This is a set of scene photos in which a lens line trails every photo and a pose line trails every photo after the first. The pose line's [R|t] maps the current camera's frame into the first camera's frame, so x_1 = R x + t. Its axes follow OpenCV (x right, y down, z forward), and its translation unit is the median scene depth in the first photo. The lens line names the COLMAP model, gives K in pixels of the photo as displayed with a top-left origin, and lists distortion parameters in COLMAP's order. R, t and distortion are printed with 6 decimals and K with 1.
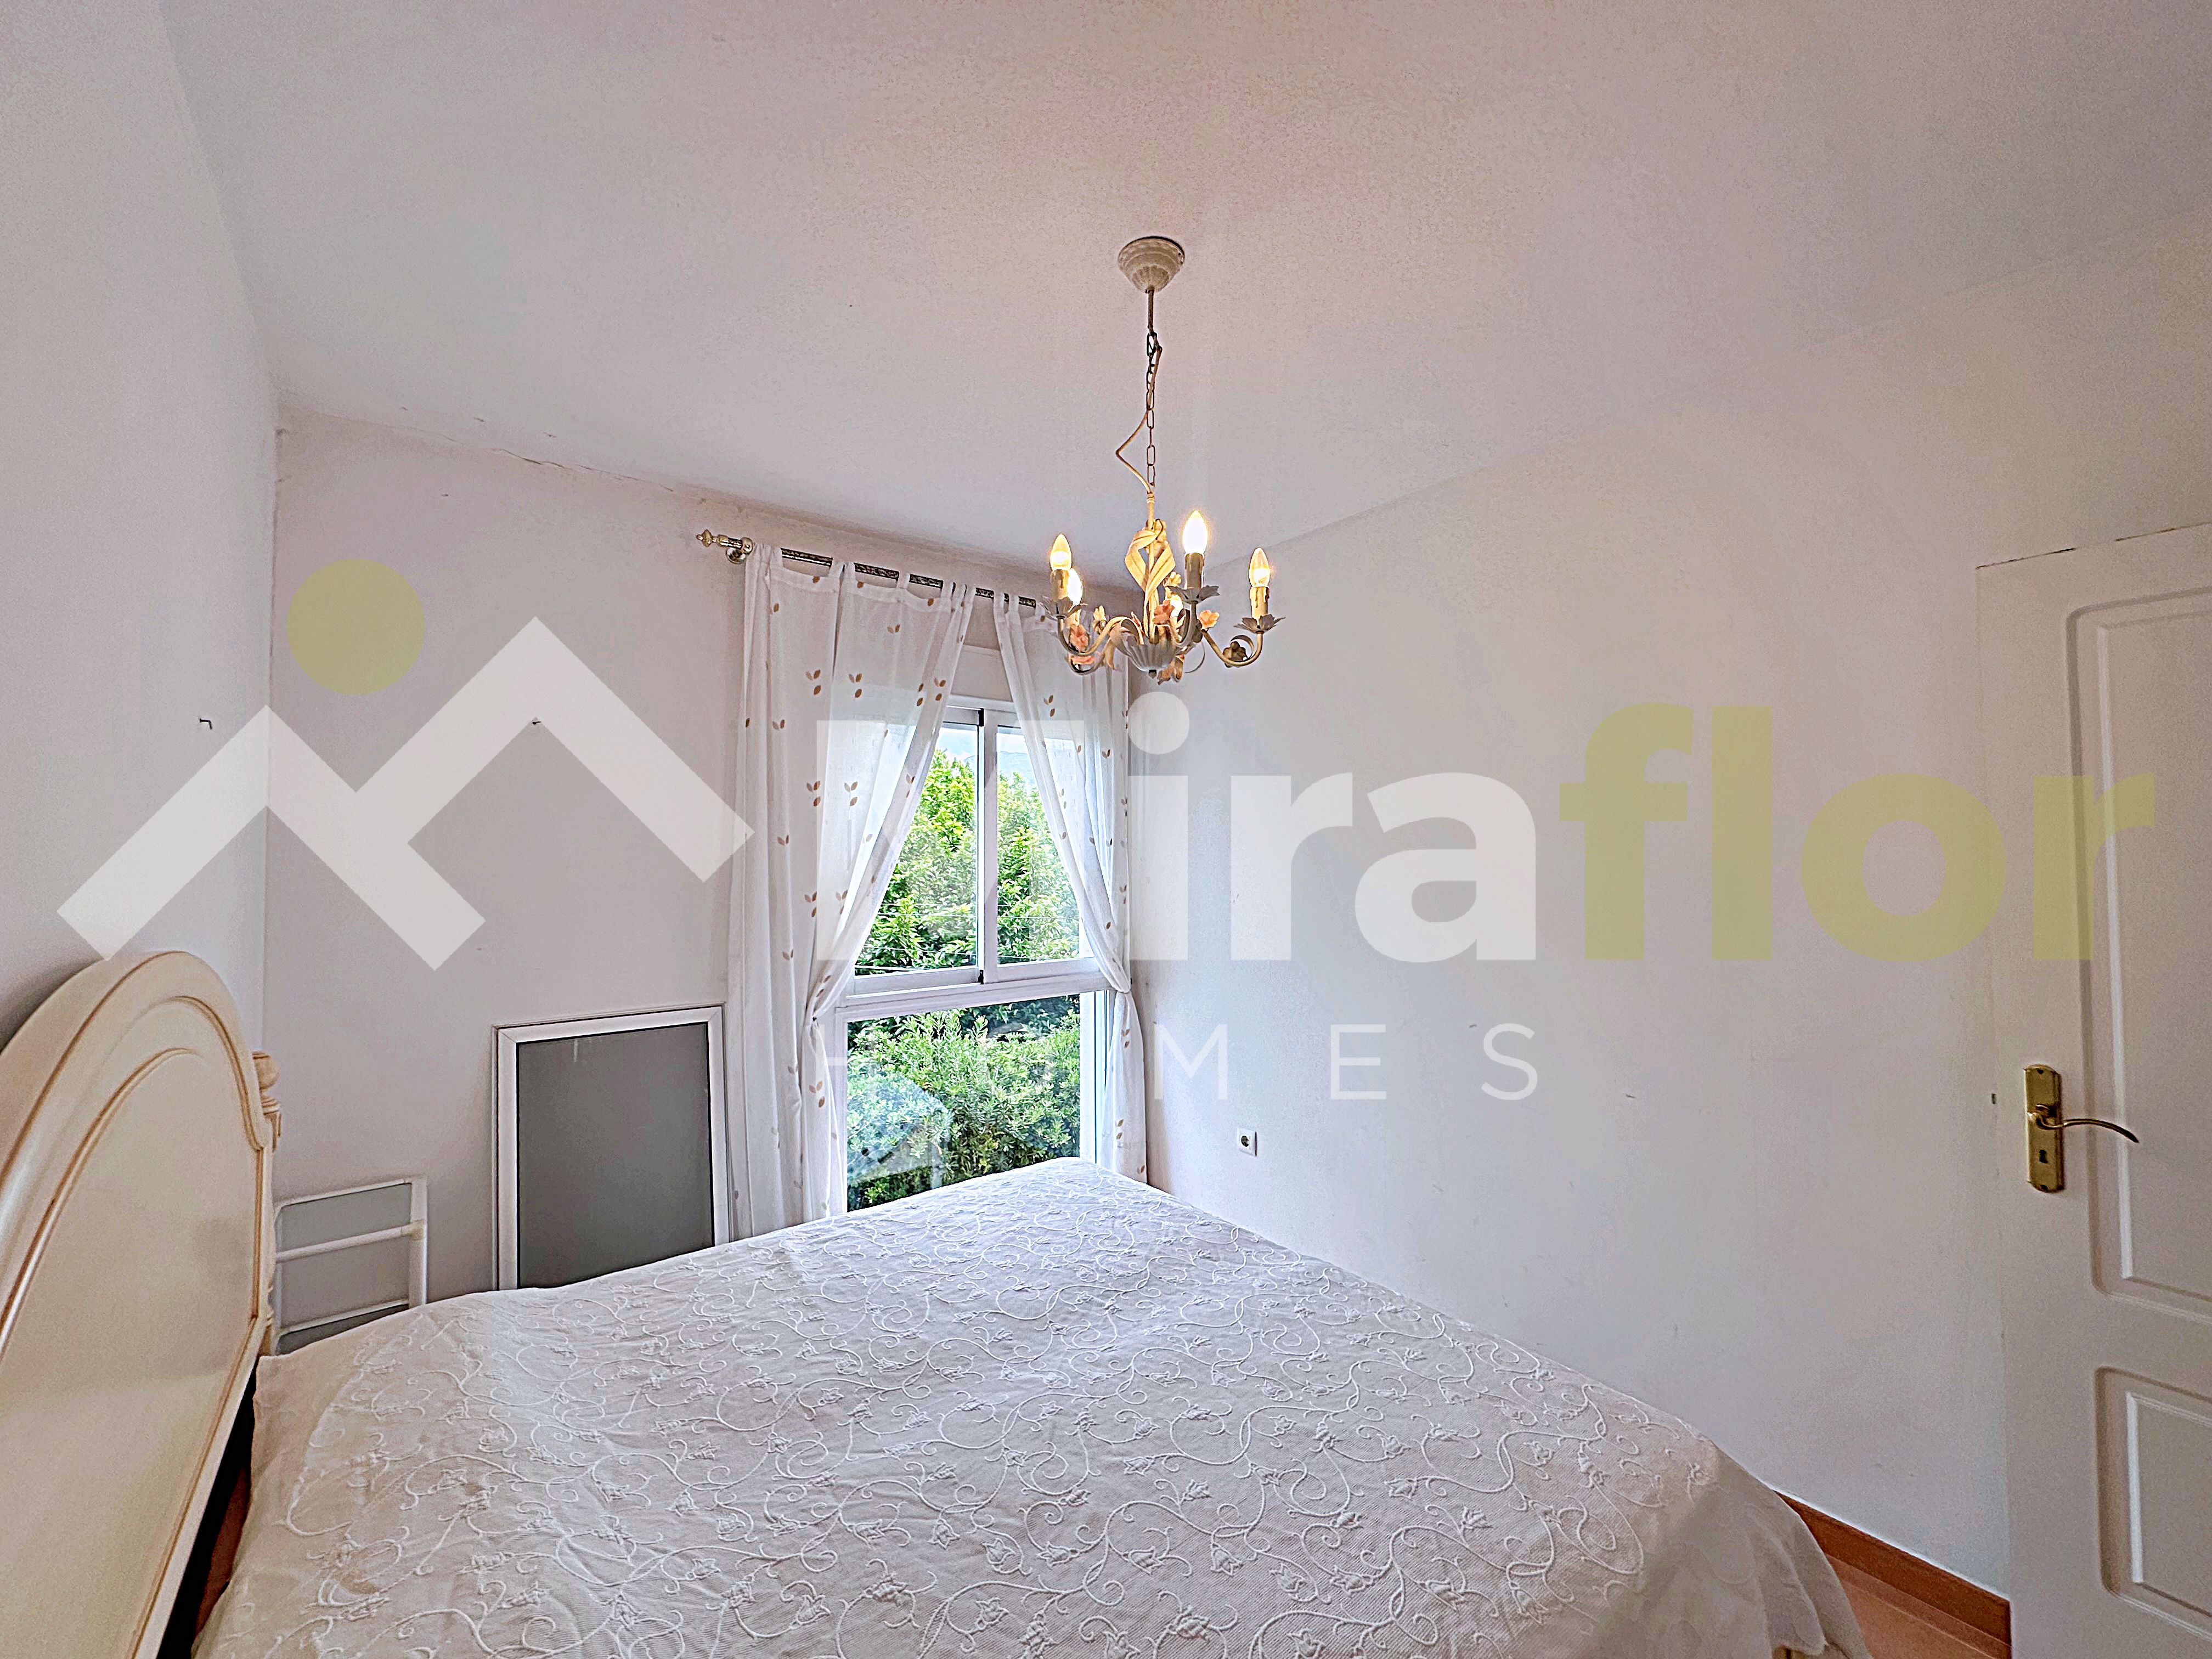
lens RADIAL K [[883.2, 0, 1105.0], [0, 883.2, 826.9], [0, 0, 1]] dist [-0.001754, -0.000368]
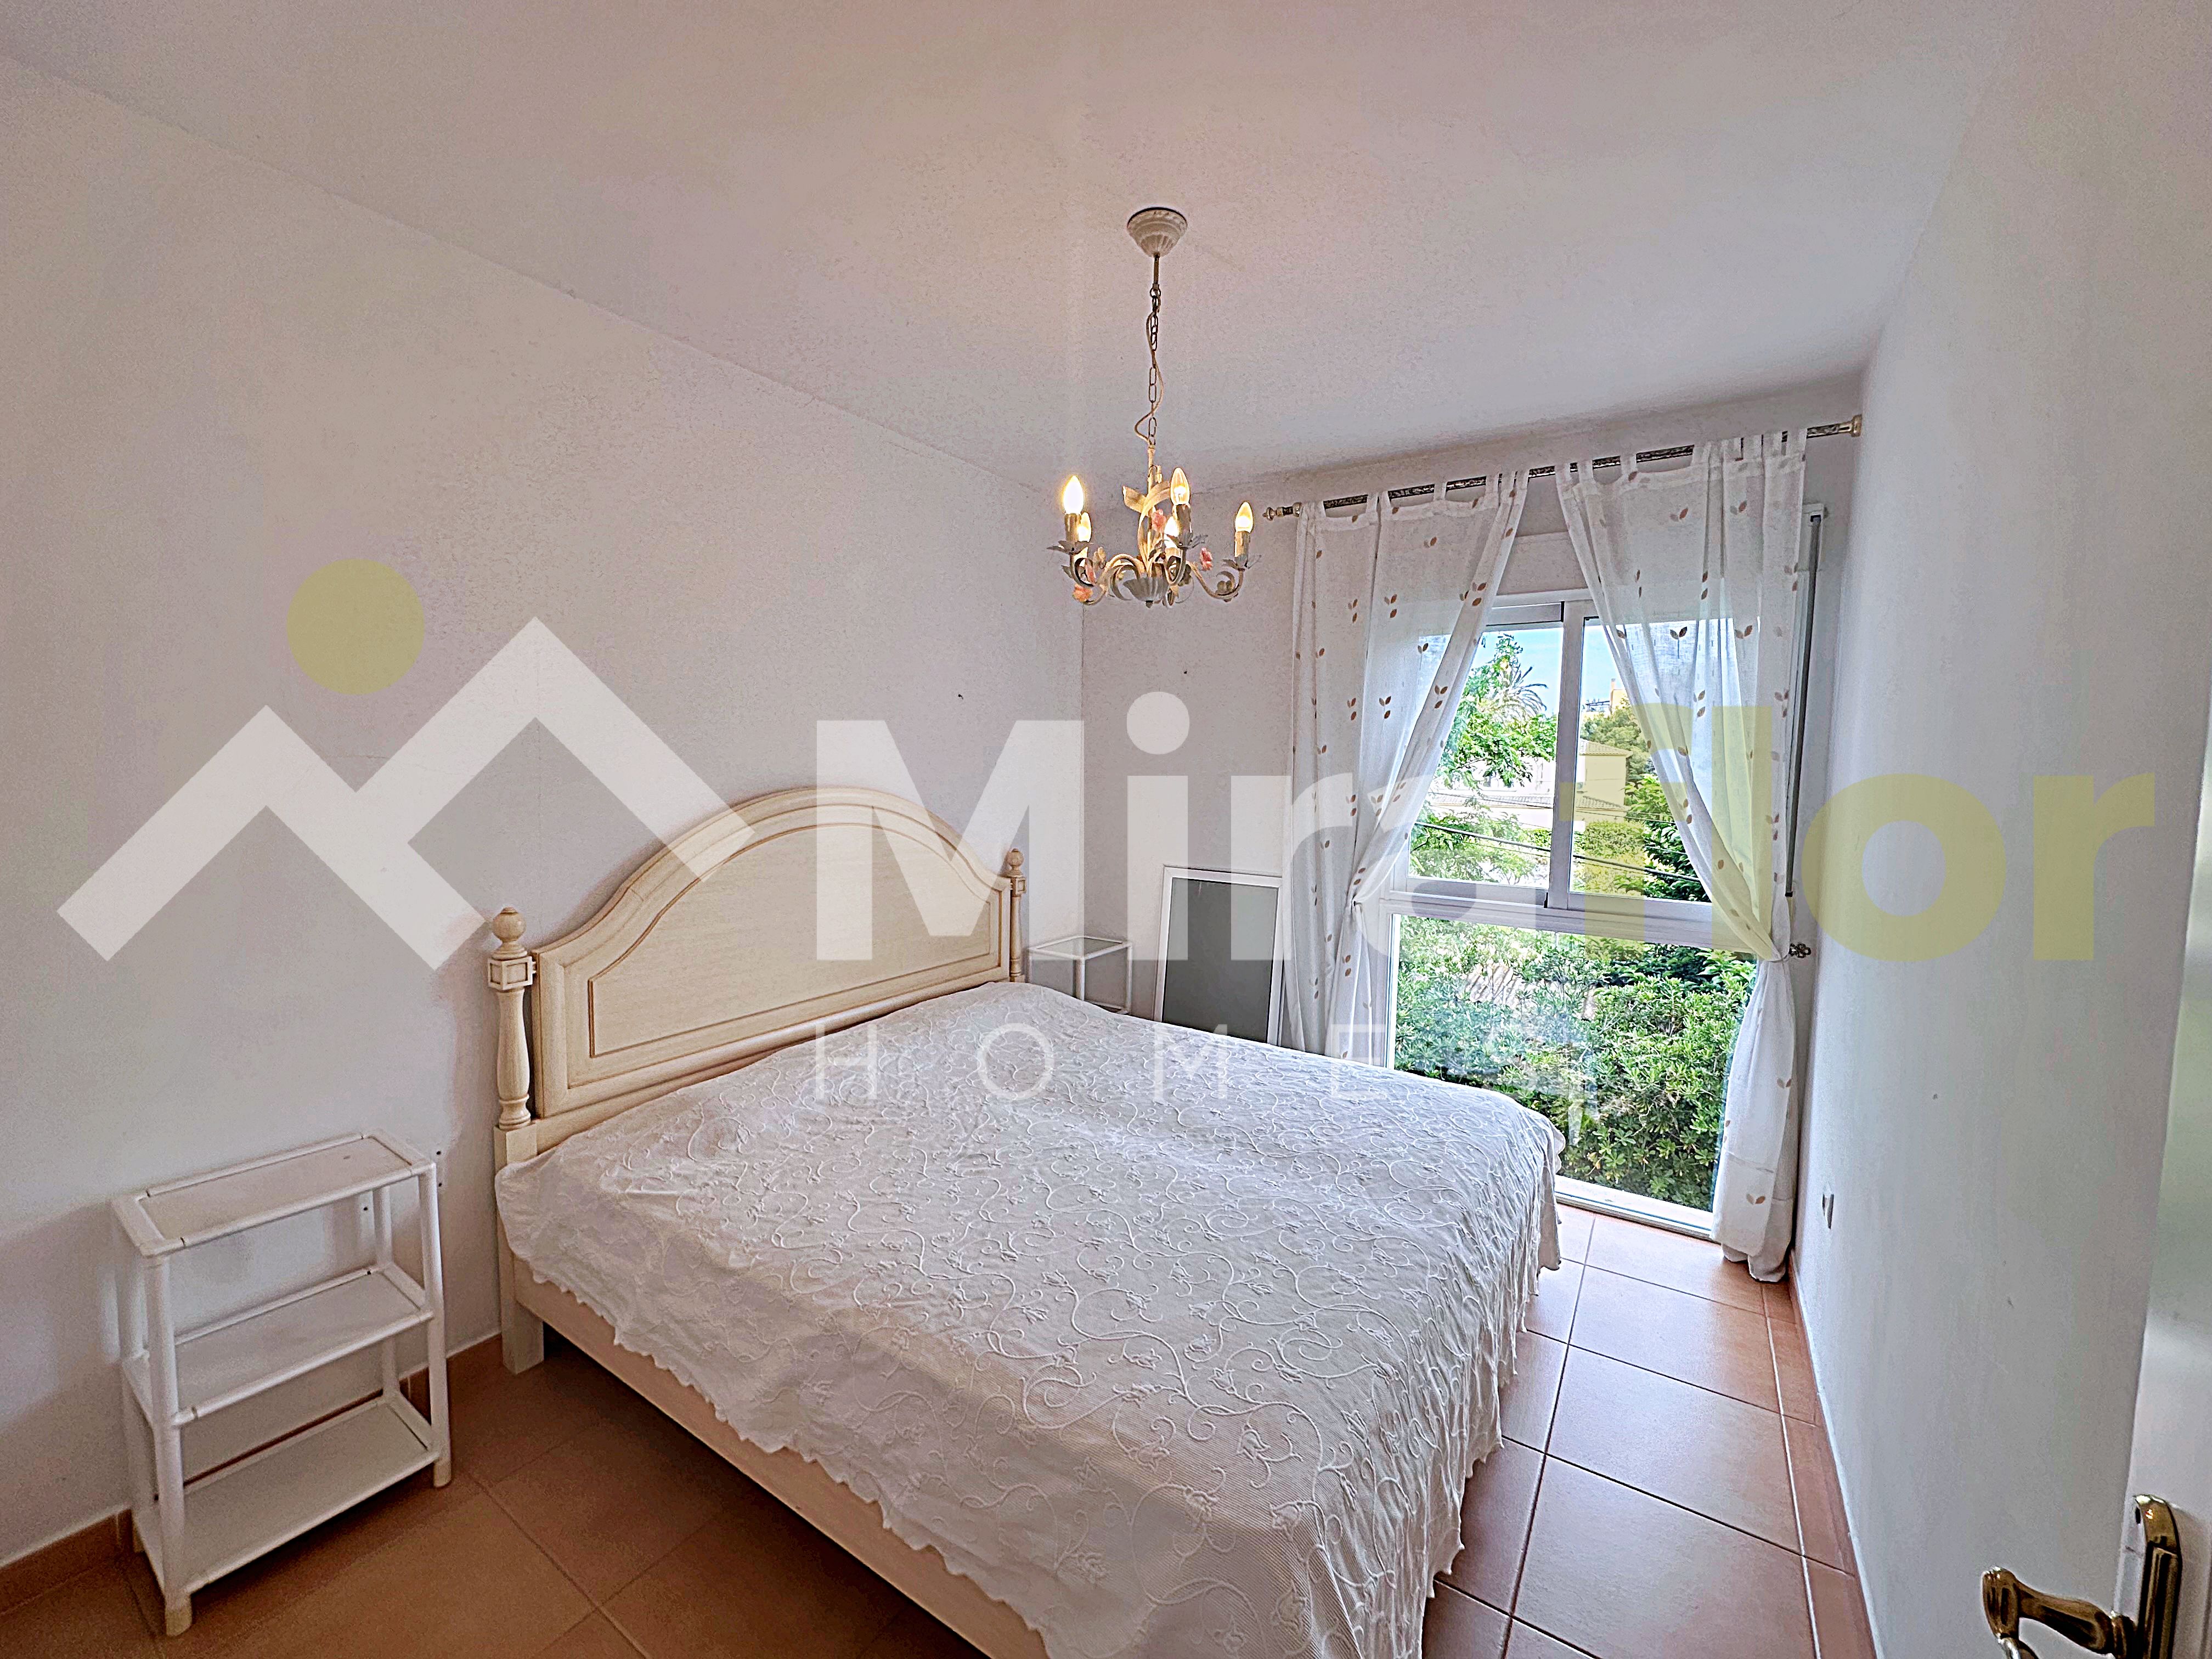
lens RADIAL K [[883.2, 0, 1104.0], [0, 883.2, 826.9], [0, 0, 1]] dist [-0.001754, -0.000368]
pose [[0.314545, 0.080141, -0.945854, 0.647253], [0.008303, 0.996159, 0.087165, 0.011904], [0.949206, -0.035270, 0.312671, 0.314212]]
